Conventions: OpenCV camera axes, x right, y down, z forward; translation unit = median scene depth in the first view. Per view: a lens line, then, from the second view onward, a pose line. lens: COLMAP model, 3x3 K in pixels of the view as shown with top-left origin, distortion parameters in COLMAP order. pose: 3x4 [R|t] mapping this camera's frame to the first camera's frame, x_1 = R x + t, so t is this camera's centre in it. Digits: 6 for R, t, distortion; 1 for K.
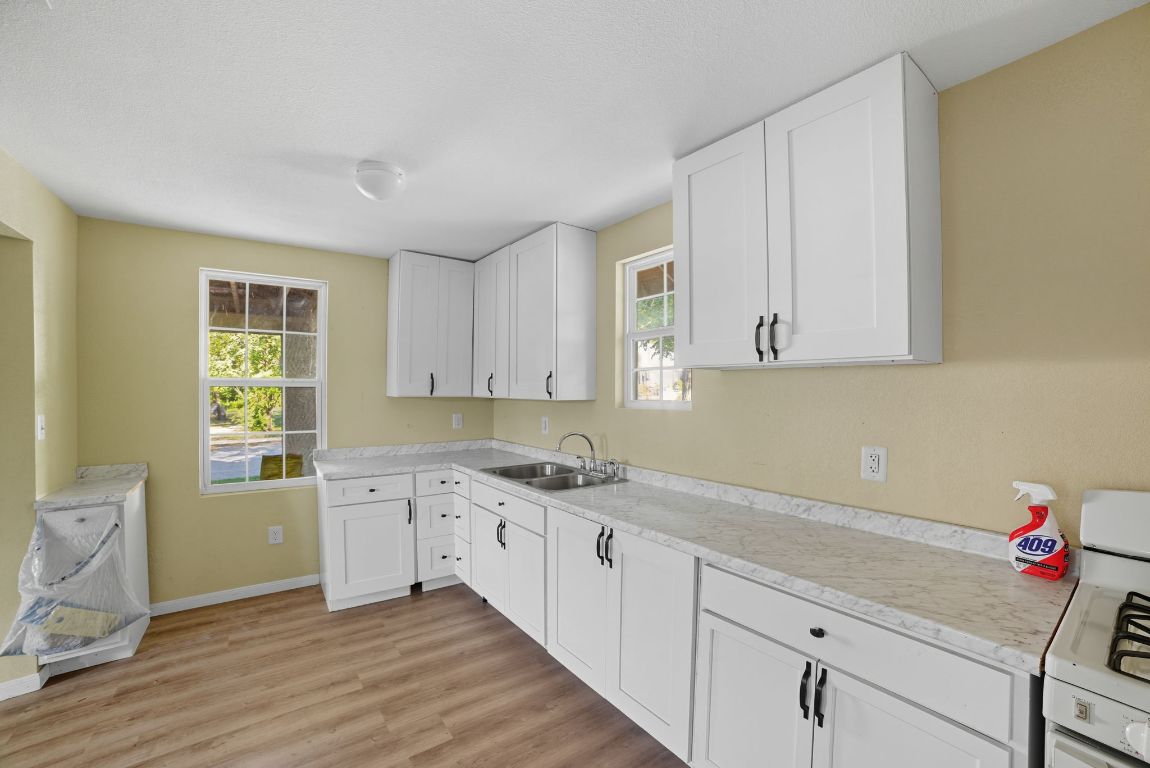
lens RADIAL K [[468.7, 0, 575.2], [0, 468.7, 391.1], [0, 0, 1]] dist [-0.109386, 0.039020]
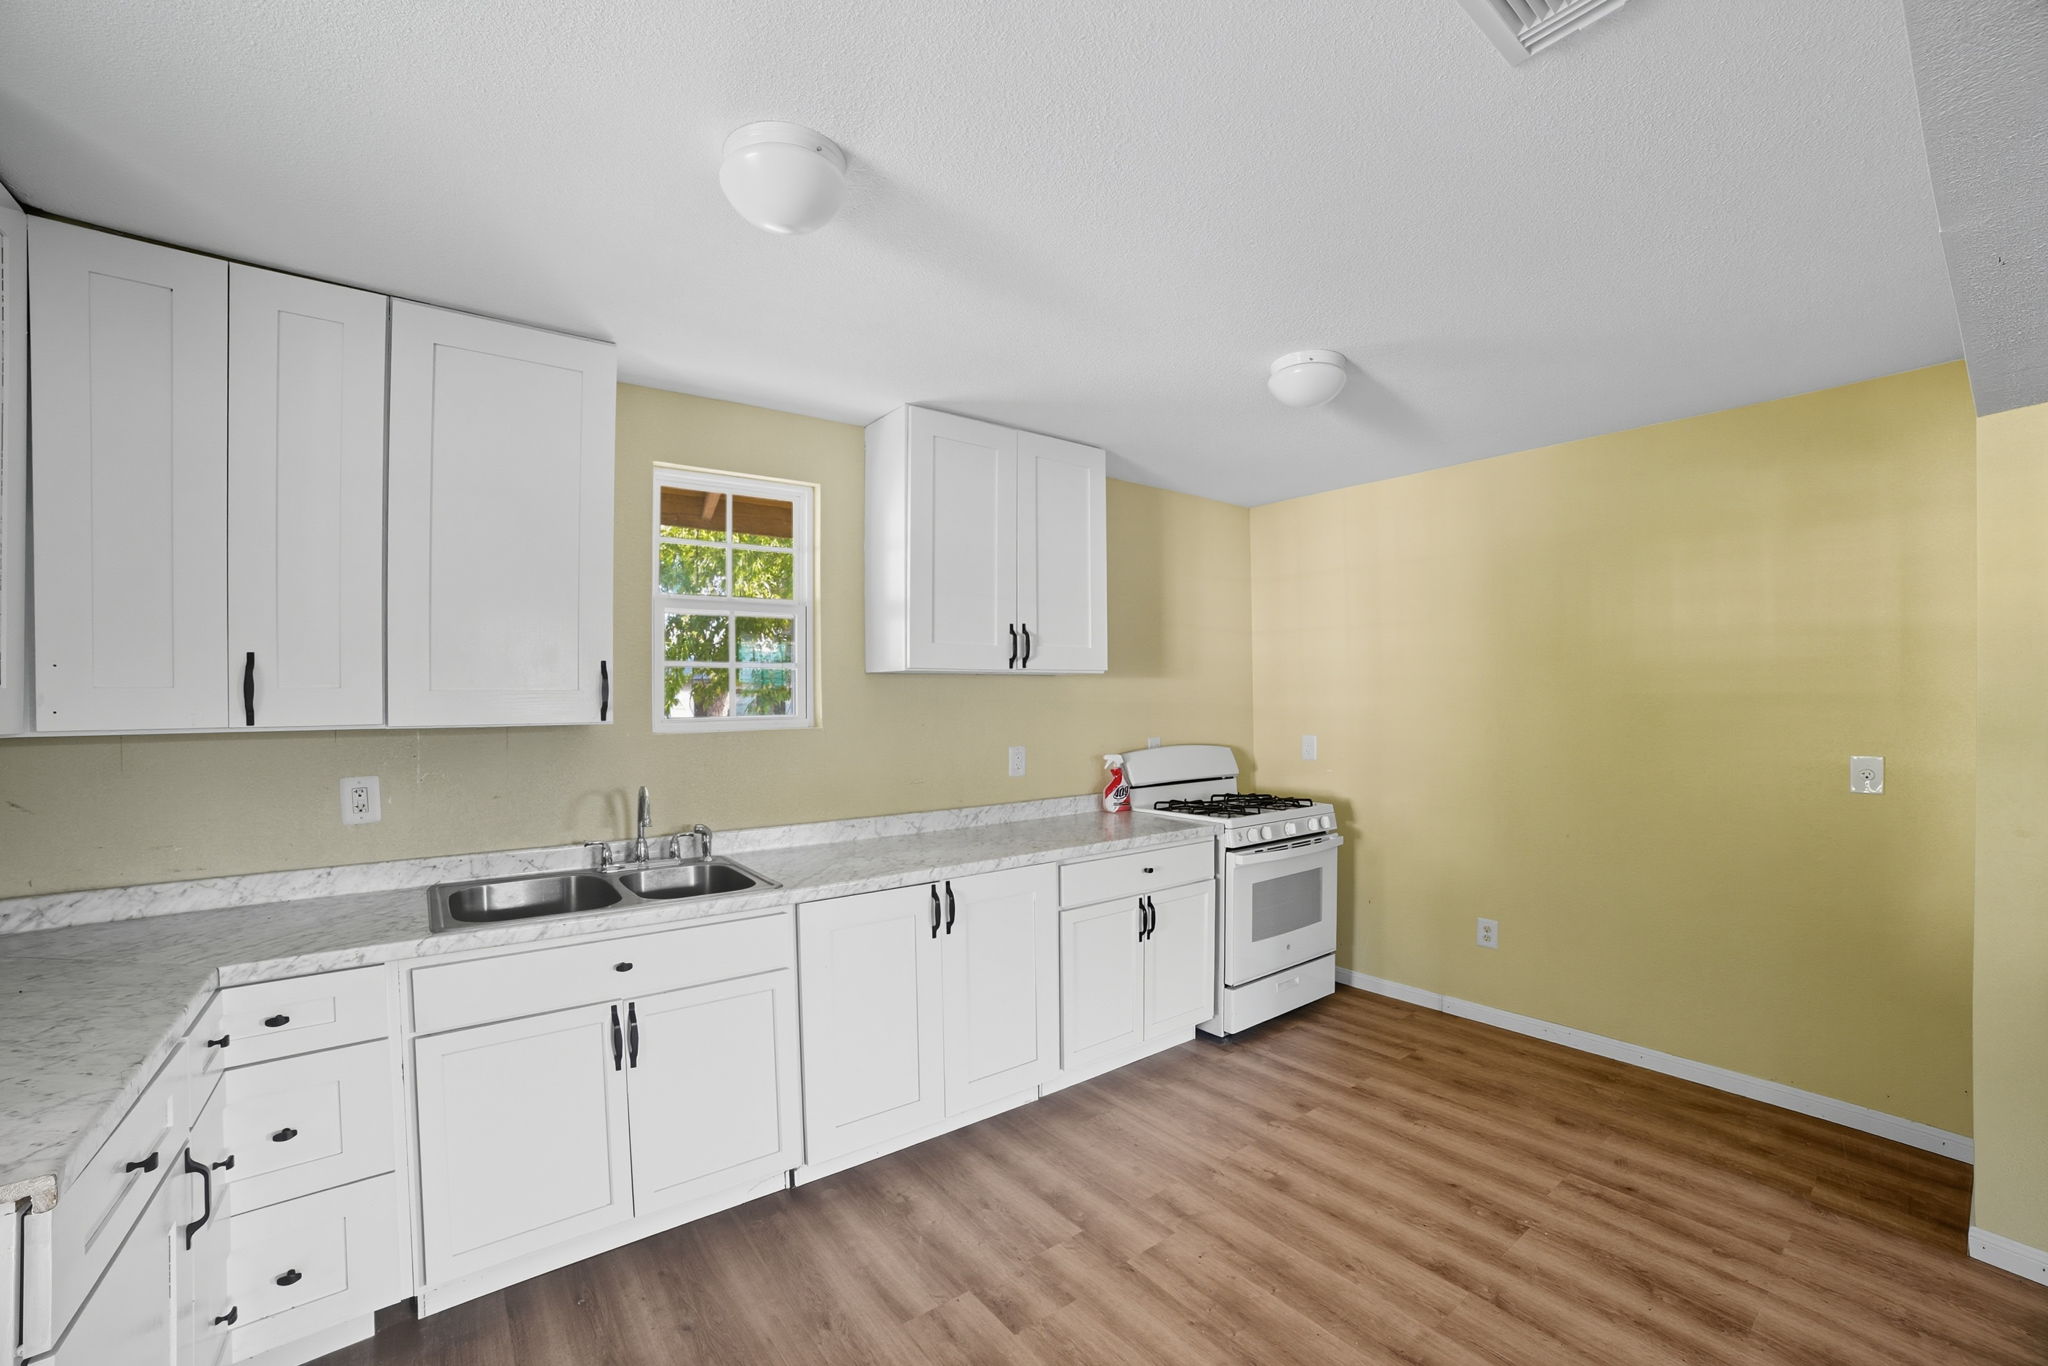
lens RADIAL K [[834.6, 0, 1024.4], [0, 834.6, 695.7], [0, 0, 1]] dist [-0.109386, 0.039020]
pose [[-0.014065, -0.001666, 0.999900, -1.215267], [0.011832, 0.999928, 0.001833, -0.006878], [-0.999831, 0.011856, -0.014044, 0.850299]]
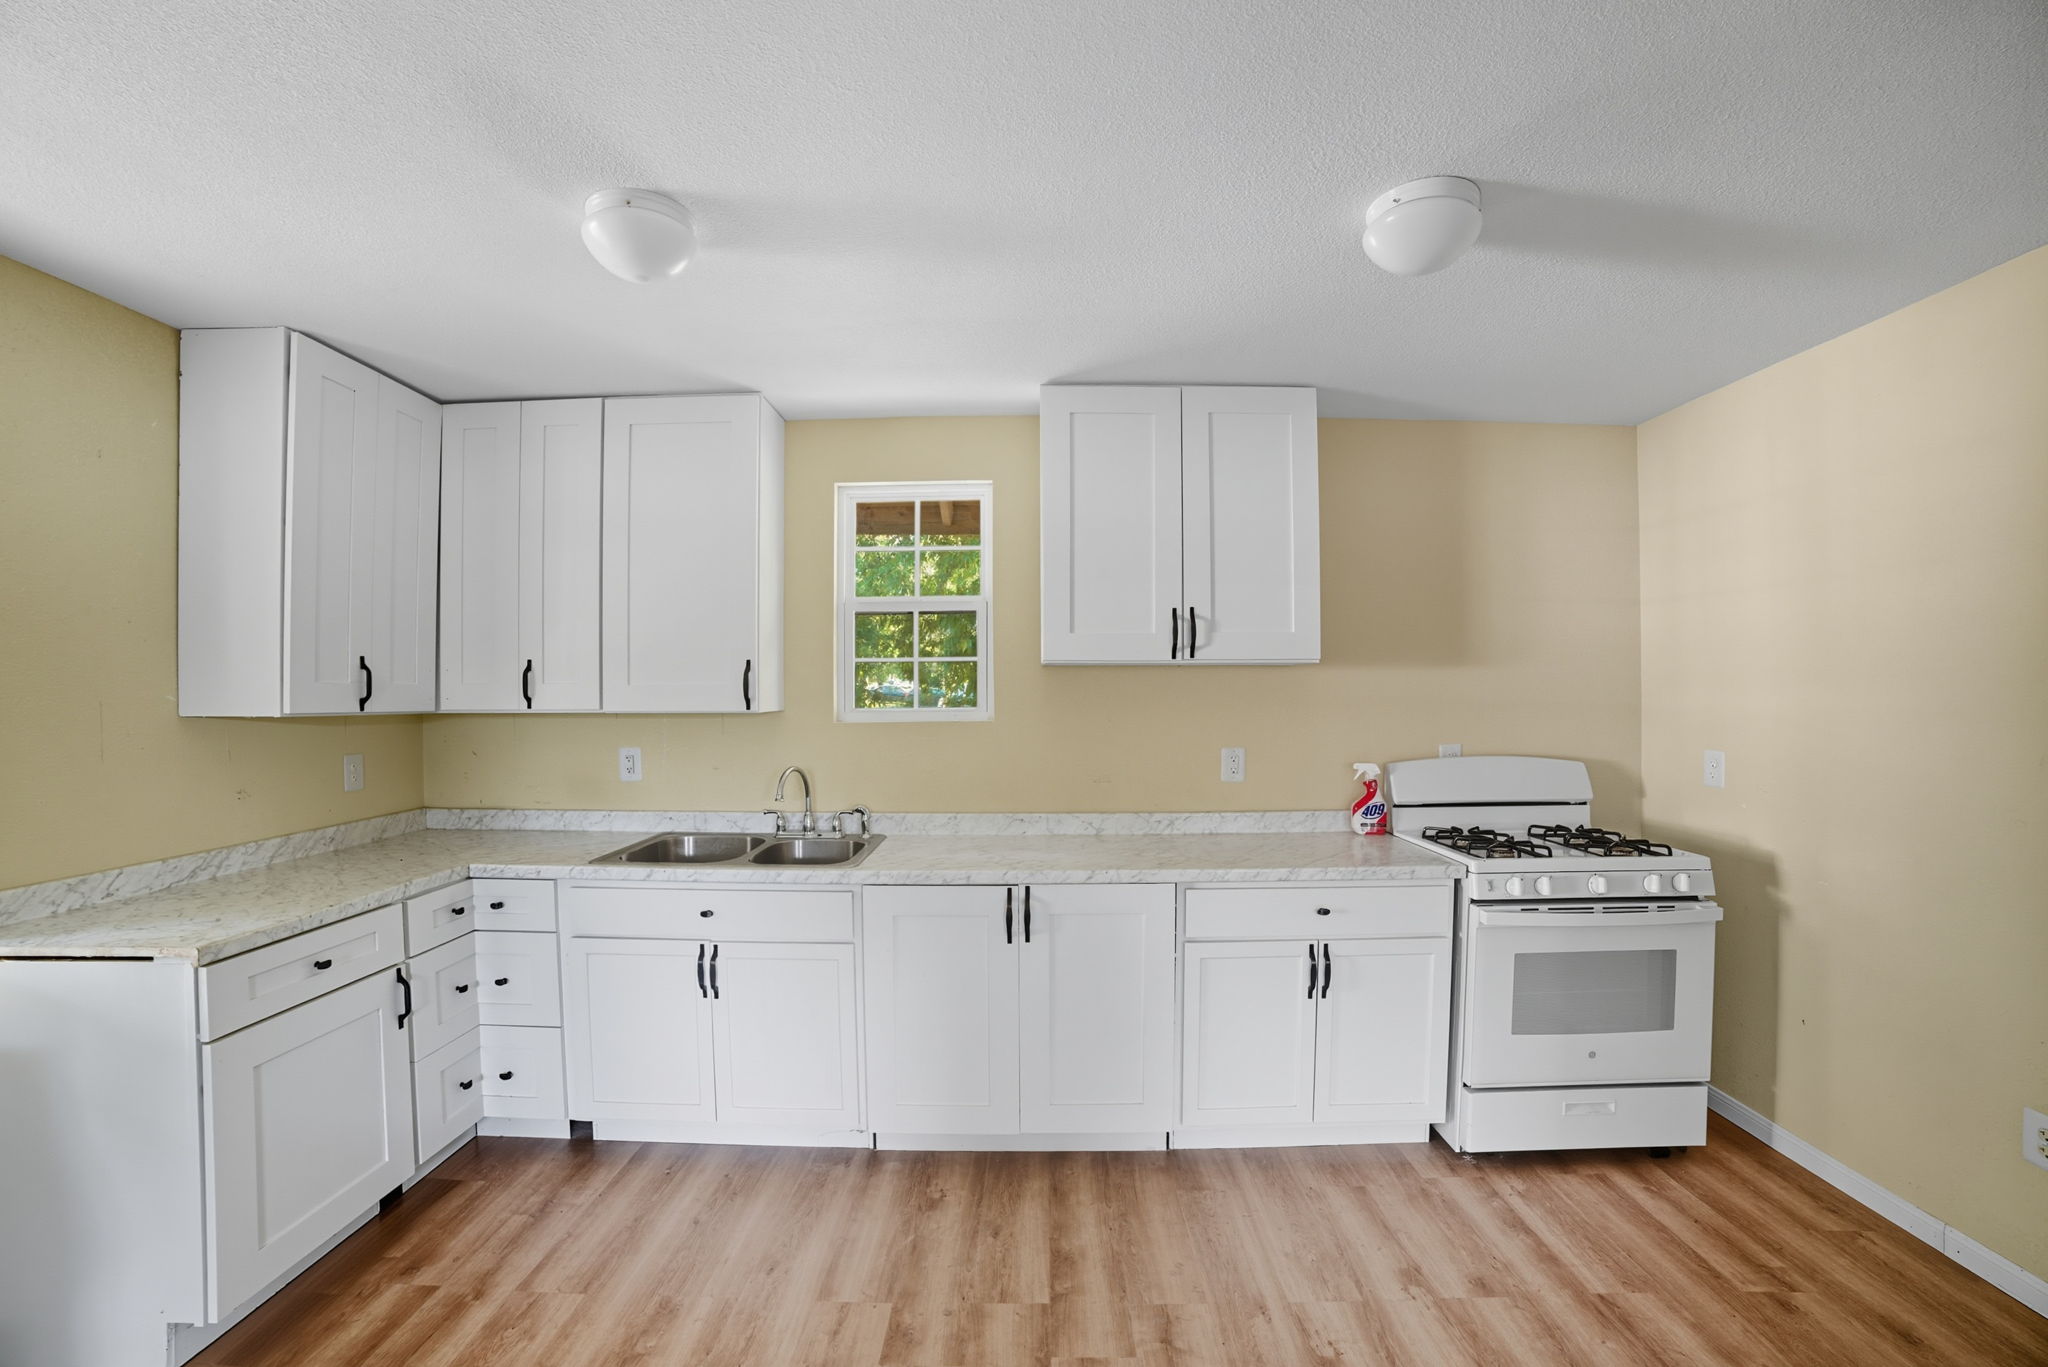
lens RADIAL K [[834.6, 0, 1024.4], [0, 834.6, 696.2], [0, 0, 1]] dist [-0.109386, 0.039020]
pose [[0.603139, -0.011844, 0.797548, -0.894807], [0.008898, 0.999927, 0.008121, -0.006417], [-0.797586, 0.002198, 0.603201, 0.224111]]
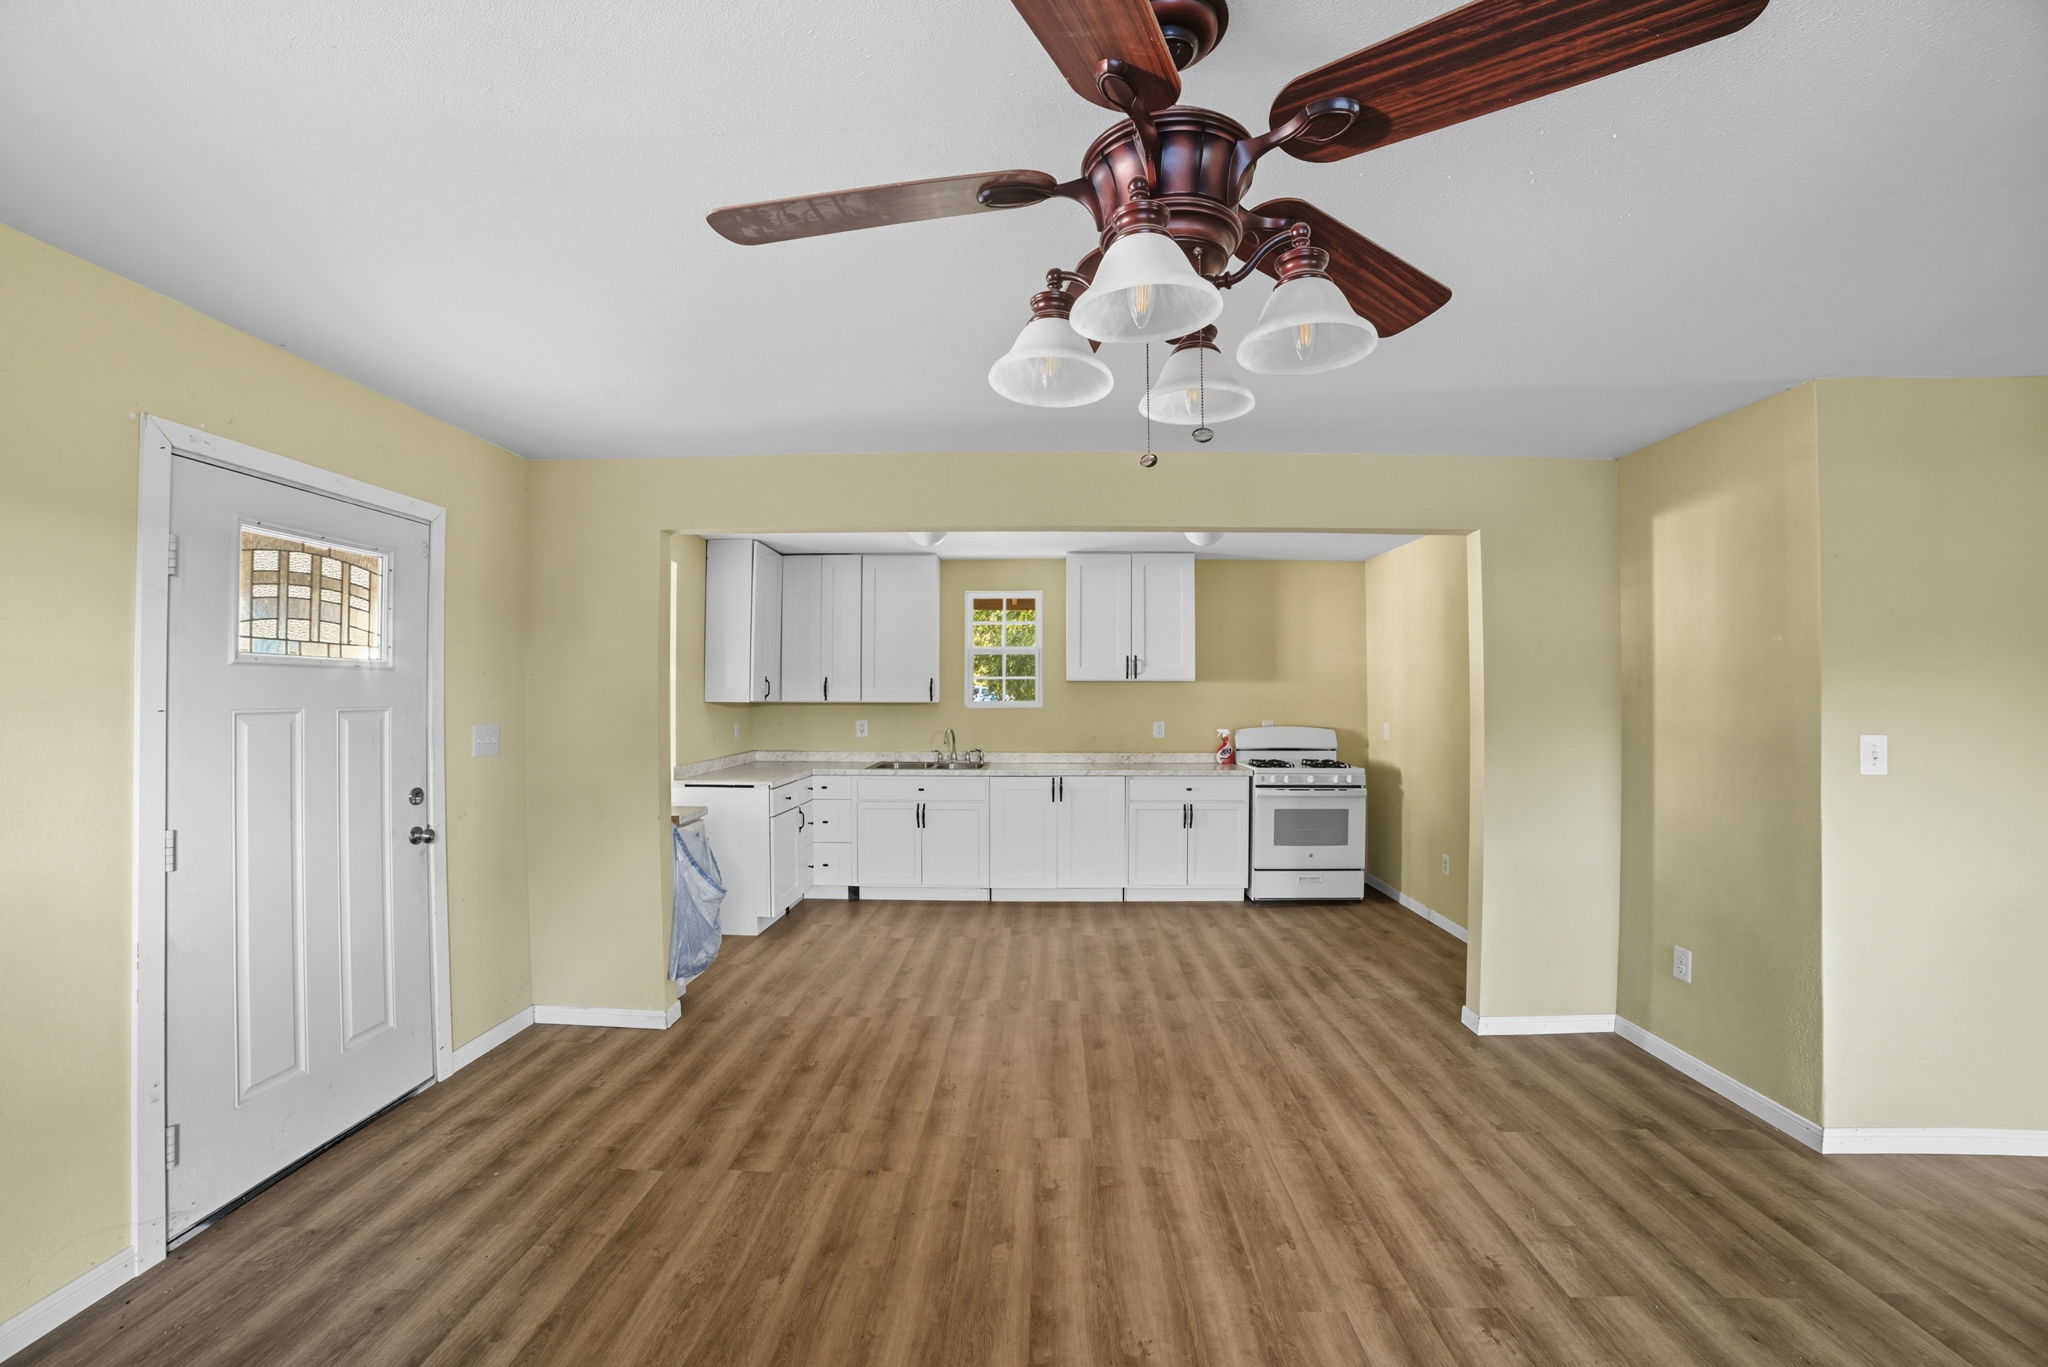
lens RADIAL K [[834.6, 0, 1024.4], [0, 834.6, 696.2], [0, 0, 1]] dist [-0.109386, 0.039020]
pose [[0.612060, -0.008386, 0.790767, -2.246075], [0.003620, 0.999963, 0.007803, -0.016503], [-0.790803, -0.001914, 0.612068, -0.684479]]
